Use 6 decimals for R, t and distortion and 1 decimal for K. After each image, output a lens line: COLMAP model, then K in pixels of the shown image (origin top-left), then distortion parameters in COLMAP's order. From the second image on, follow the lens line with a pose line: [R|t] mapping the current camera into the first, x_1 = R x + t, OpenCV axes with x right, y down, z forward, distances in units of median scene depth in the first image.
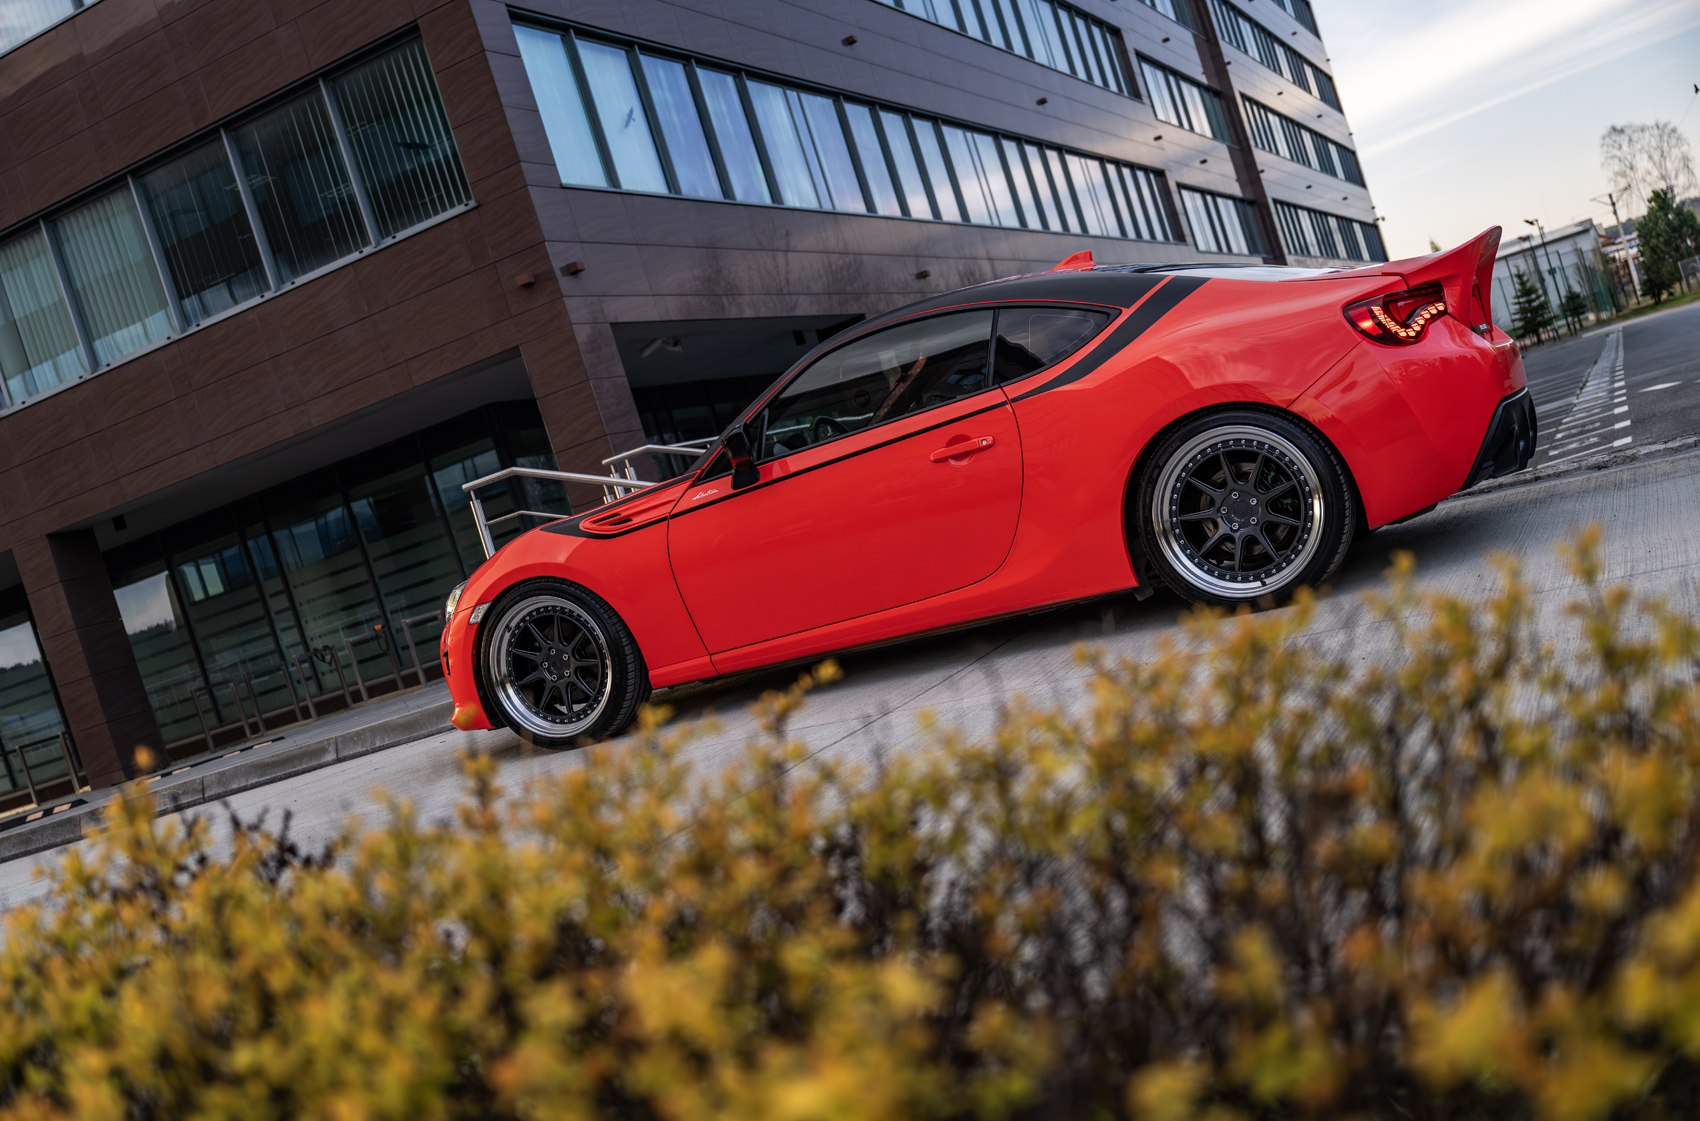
lens RADIAL K [[1798.6, 0, 850.0], [0, 1798.6, 560.5], [0, 0, 1]] dist [-0.007173, 0.018785]
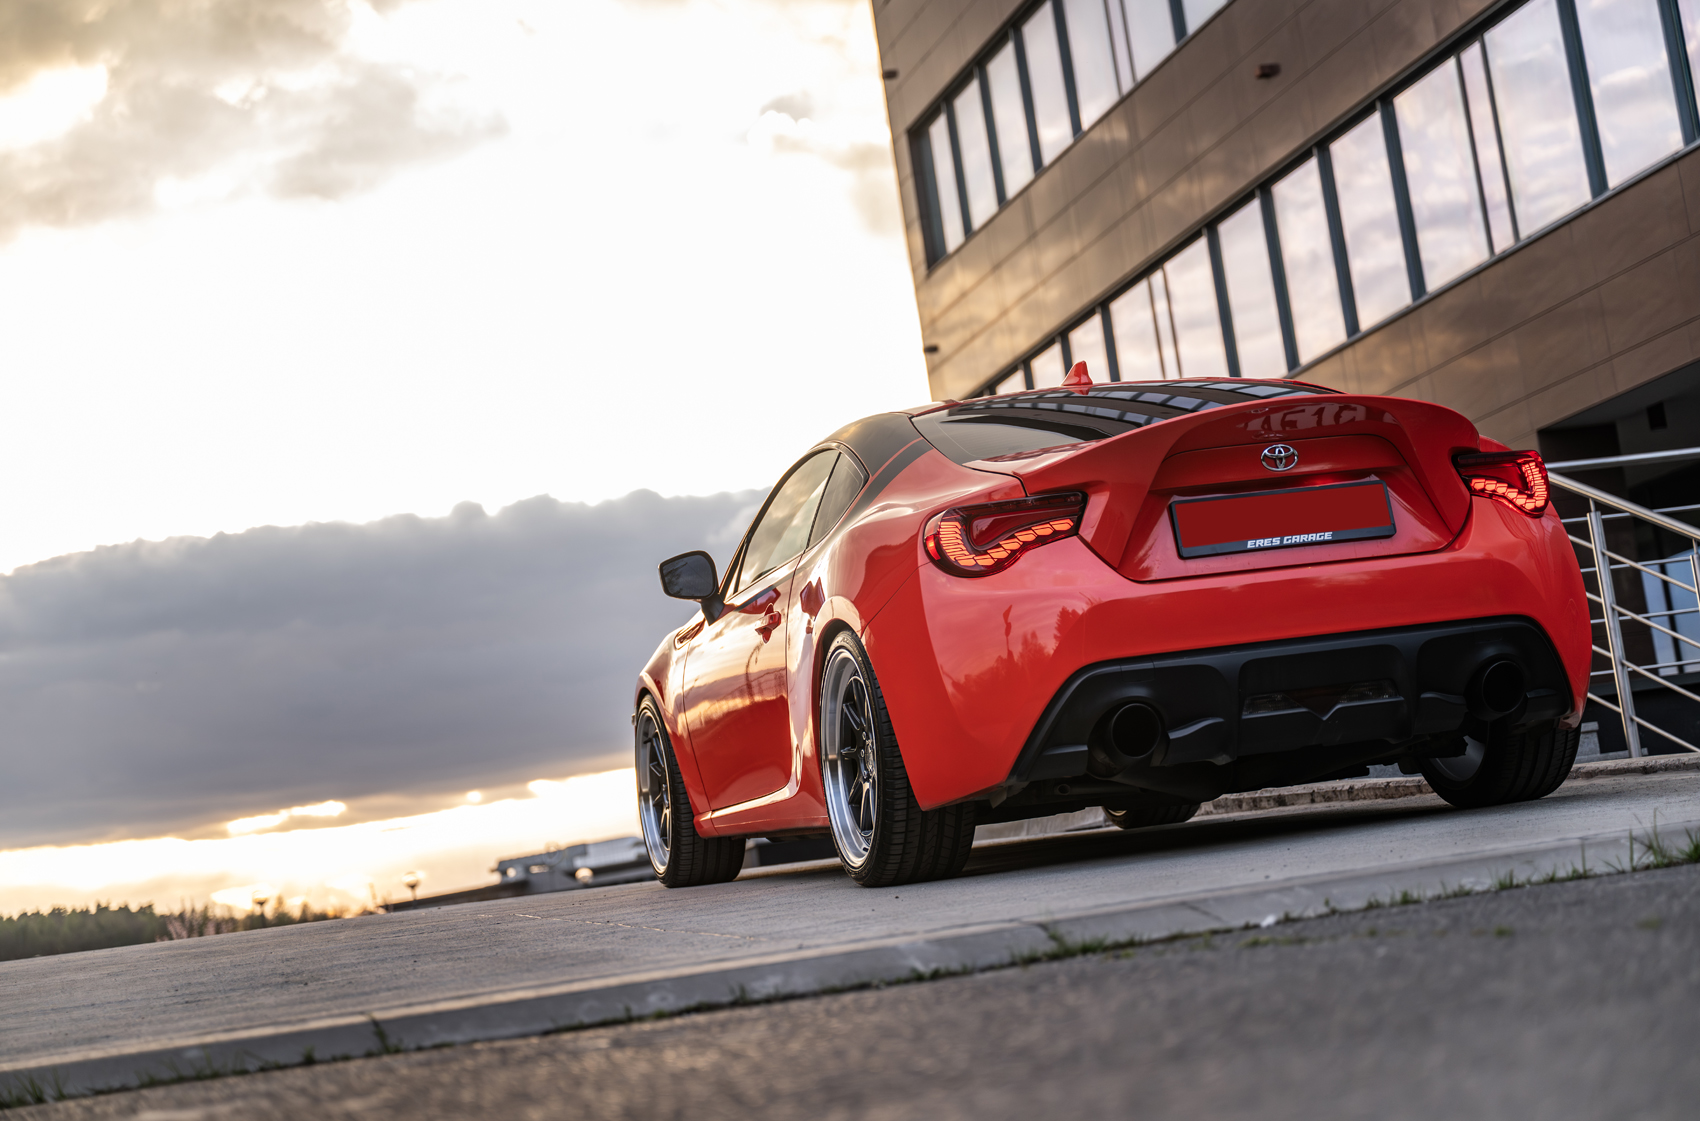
lens RADIAL K [[3156.2, 0, 850.0], [0, 3156.2, 560.5], [0, 0, 1]] dist [-0.057628, -0.136829]
pose [[0.634362, 0.114999, -0.764435, 0.363399], [-0.065986, 0.993319, 0.094674, -0.070228], [0.770215, -0.009616, 0.637712, 0.033630]]
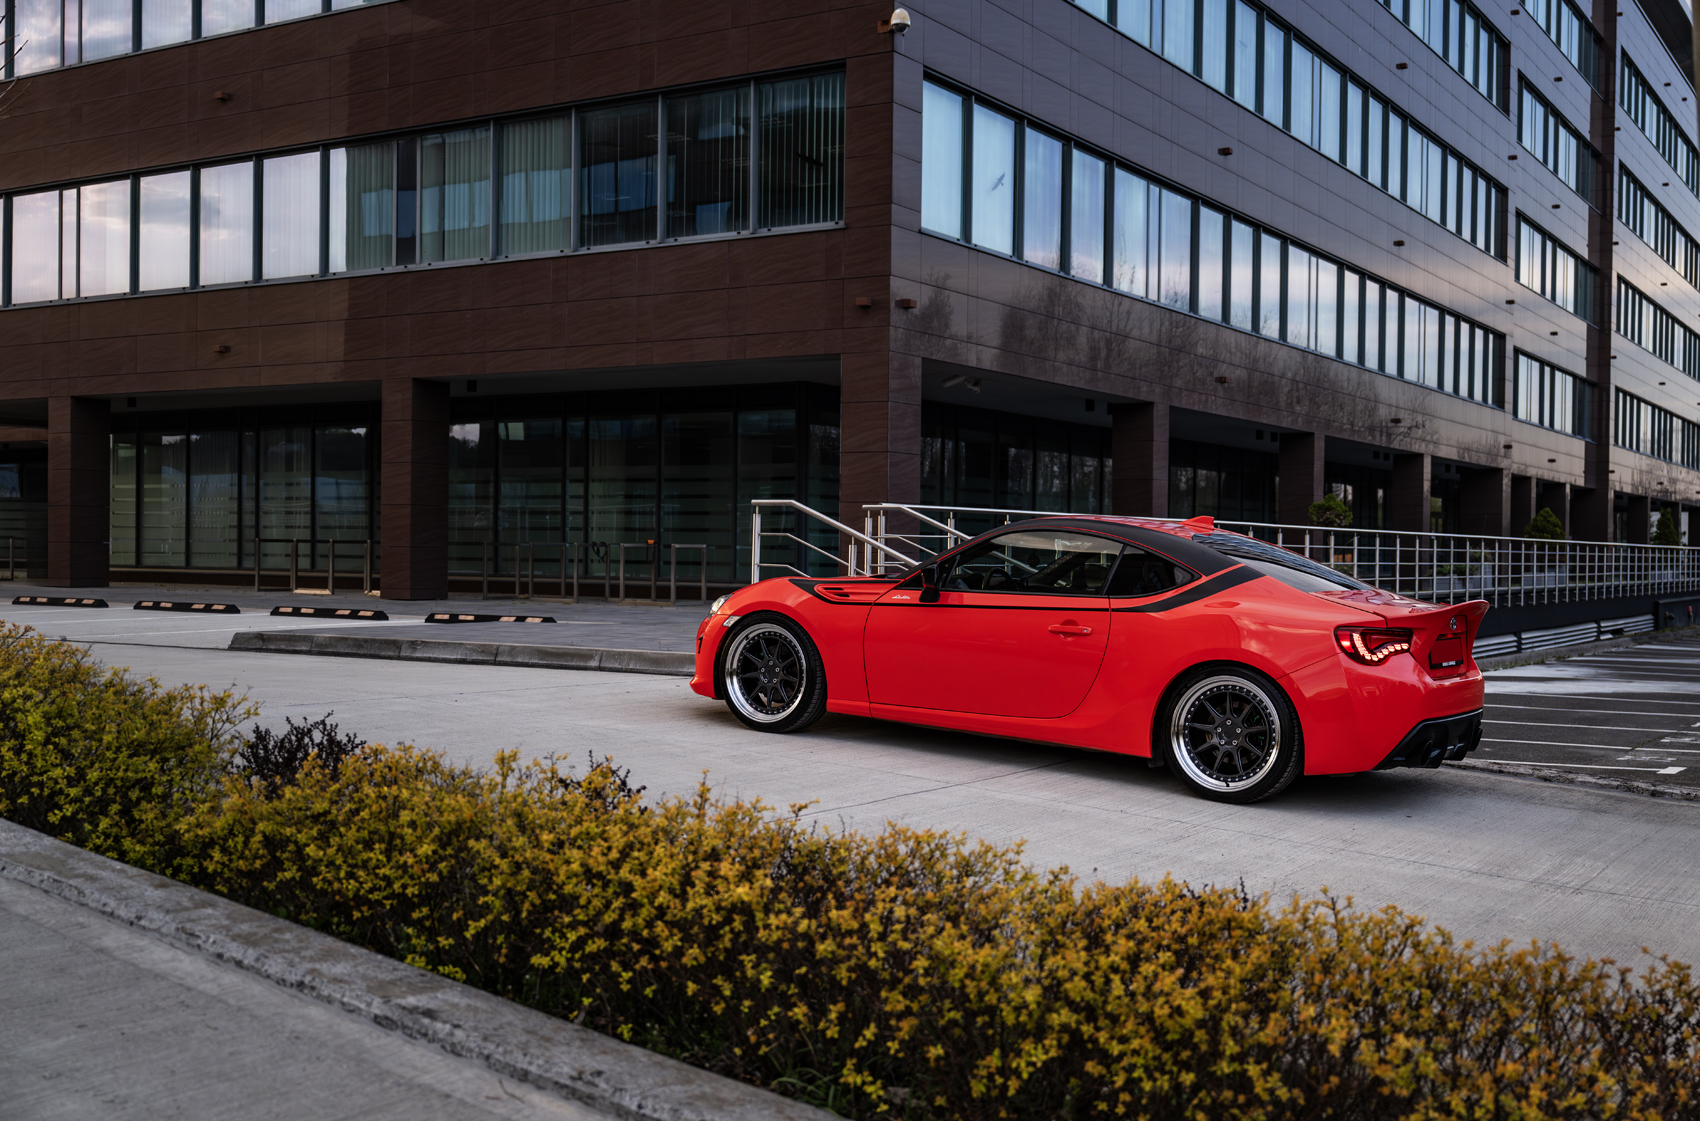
lens RADIAL K [[1836.5, 0, 870.7], [0, 1836.5, 558.5], [0, 0, 1]] dist [-0.004096, -0.022251]
pose [[0.940530, 0.314393, -0.128685, 0.025644], [-0.313404, 0.949195, 0.028394, -0.033276], [0.131074, 0.013625, 0.991279, -0.157064]]
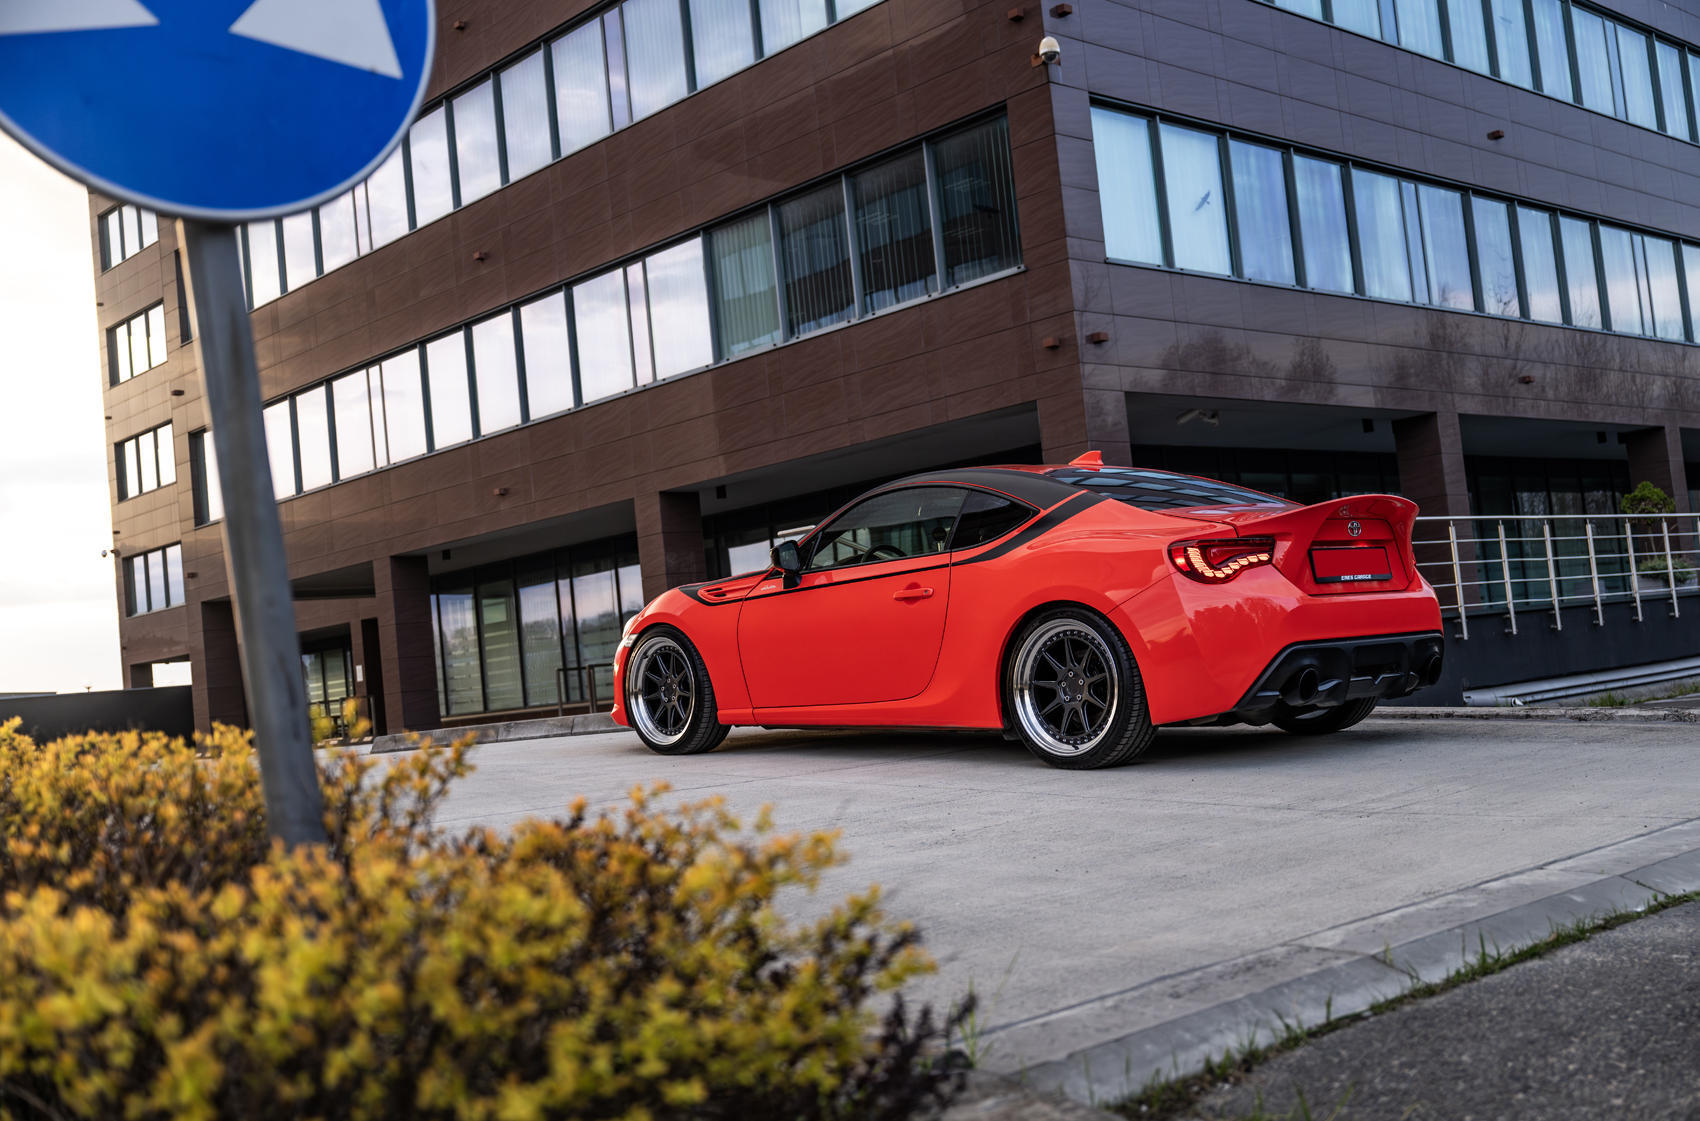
lens RADIAL K [[1818.5, 0, 850.0], [0, 1818.5, 560.5], [0, 0, 1]] dist [-0.002253, 0.018283]
pose [[0.902173, 0.186858, -0.388804, 0.159966], [-0.189103, 0.981407, 0.032872, -0.036620], [0.387717, 0.043868, 0.920734, -0.066434]]
